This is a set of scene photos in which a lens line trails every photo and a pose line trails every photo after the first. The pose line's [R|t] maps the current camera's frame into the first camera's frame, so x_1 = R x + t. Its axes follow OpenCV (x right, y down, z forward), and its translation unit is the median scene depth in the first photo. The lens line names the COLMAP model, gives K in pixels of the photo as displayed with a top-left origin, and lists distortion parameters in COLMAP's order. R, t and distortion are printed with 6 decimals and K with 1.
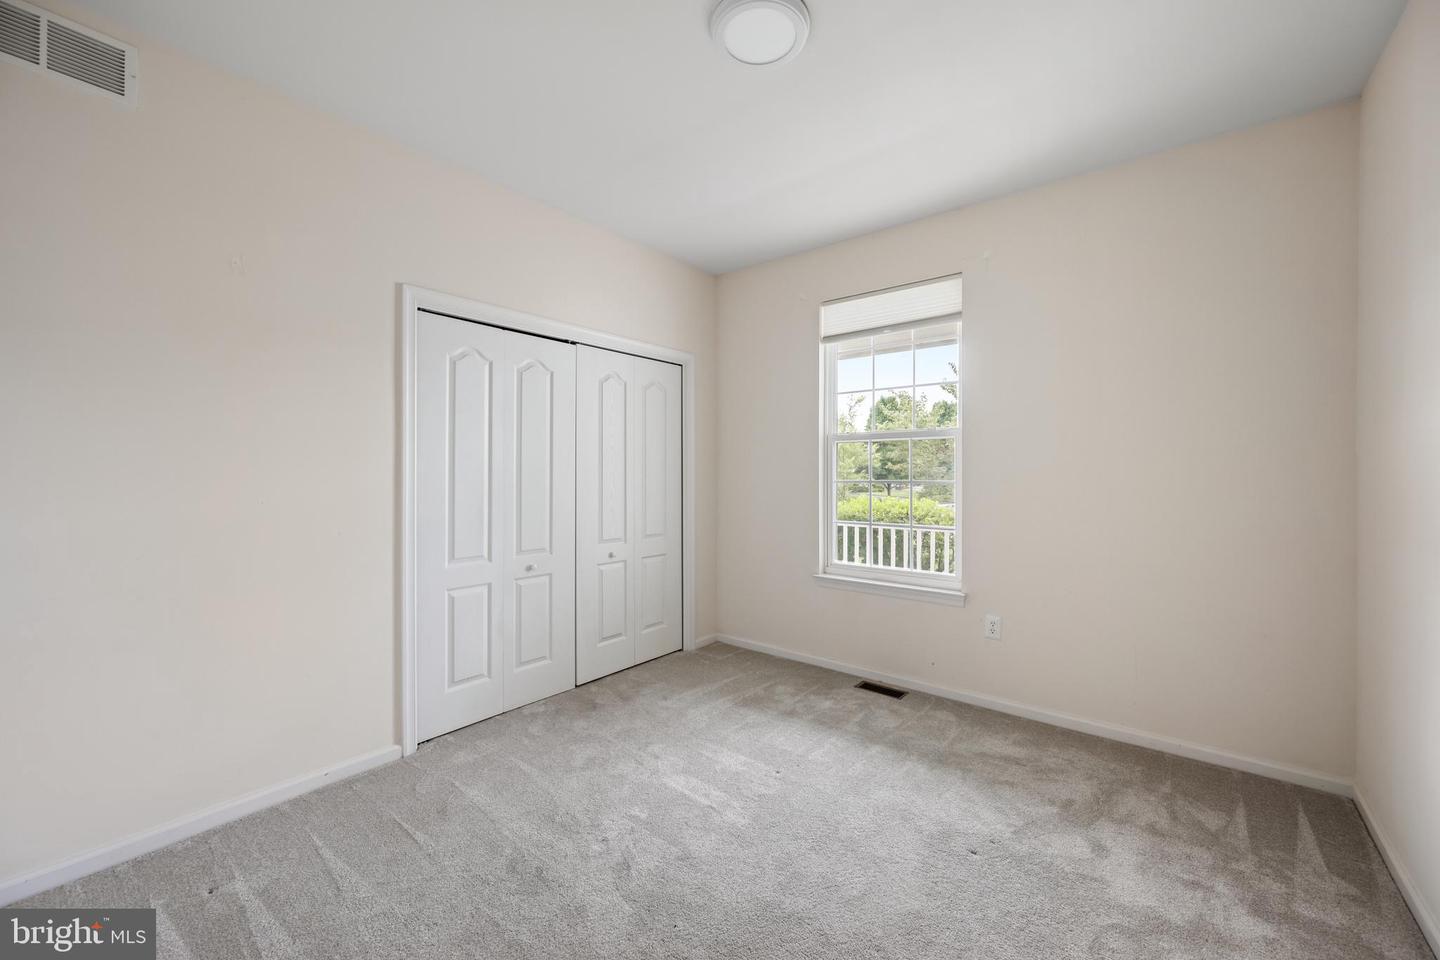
lens RADIAL K [[561.6, 0, 718.3], [0, 561.6, 473.4], [0, 0, 1]] dist [-0.001461, -0.000081]
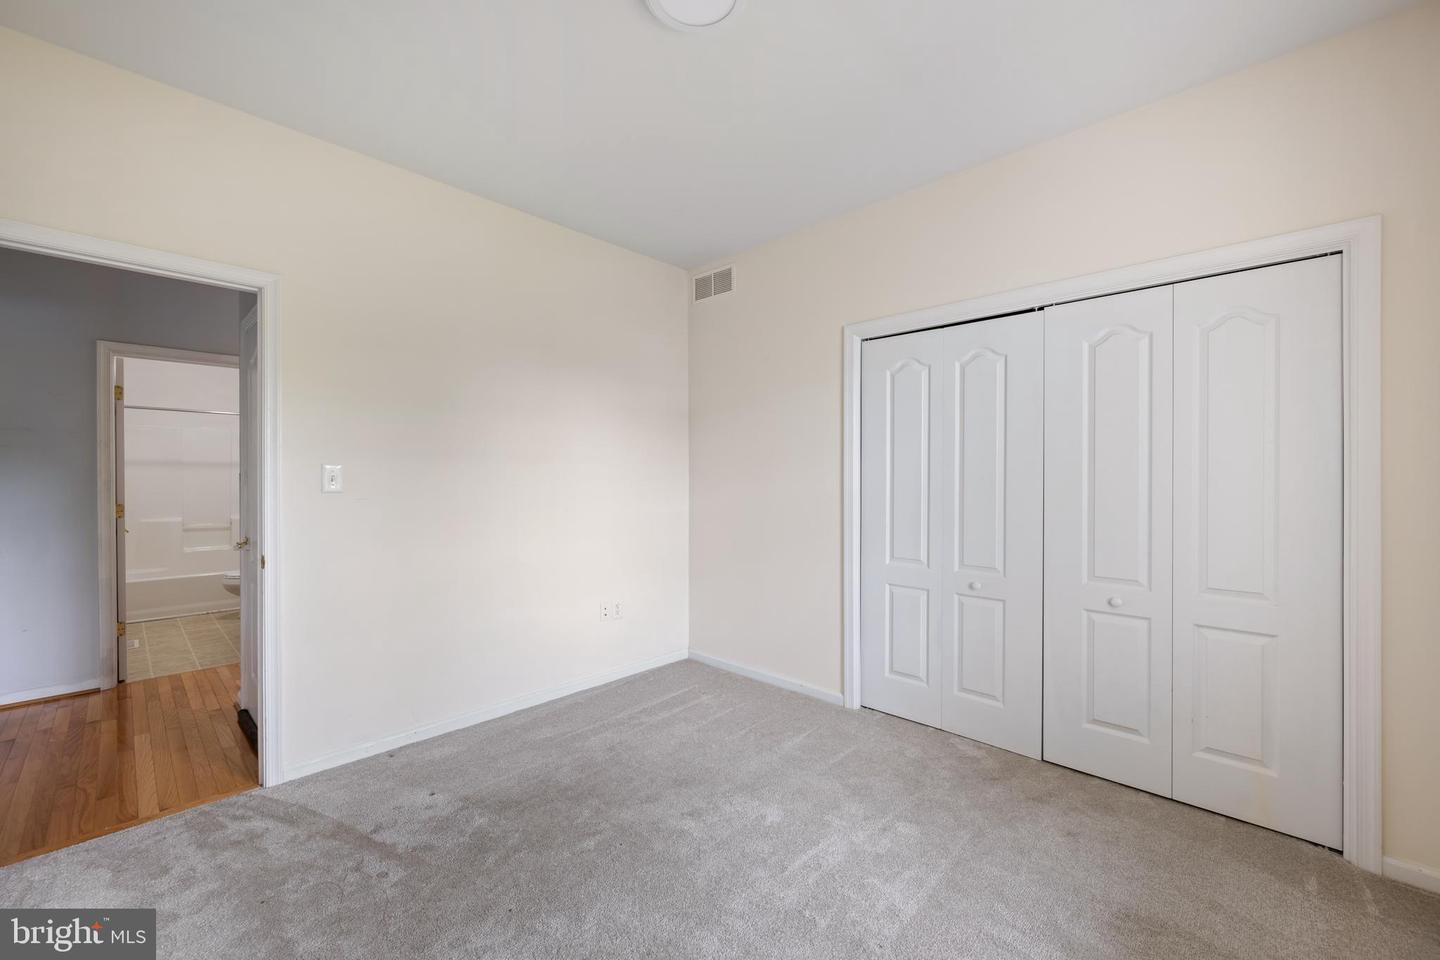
lens RADIAL K [[585.1, 0, 718.1], [0, 585.1, 473.0], [0, 0, 1]] dist [-0.000164, -0.000123]
pose [[-0.088568, -0.002742, -0.996066, 0.679652], [0.002824, 0.999992, -0.003004, -0.008434], [0.996066, -0.003079, -0.088559, 0.750594]]
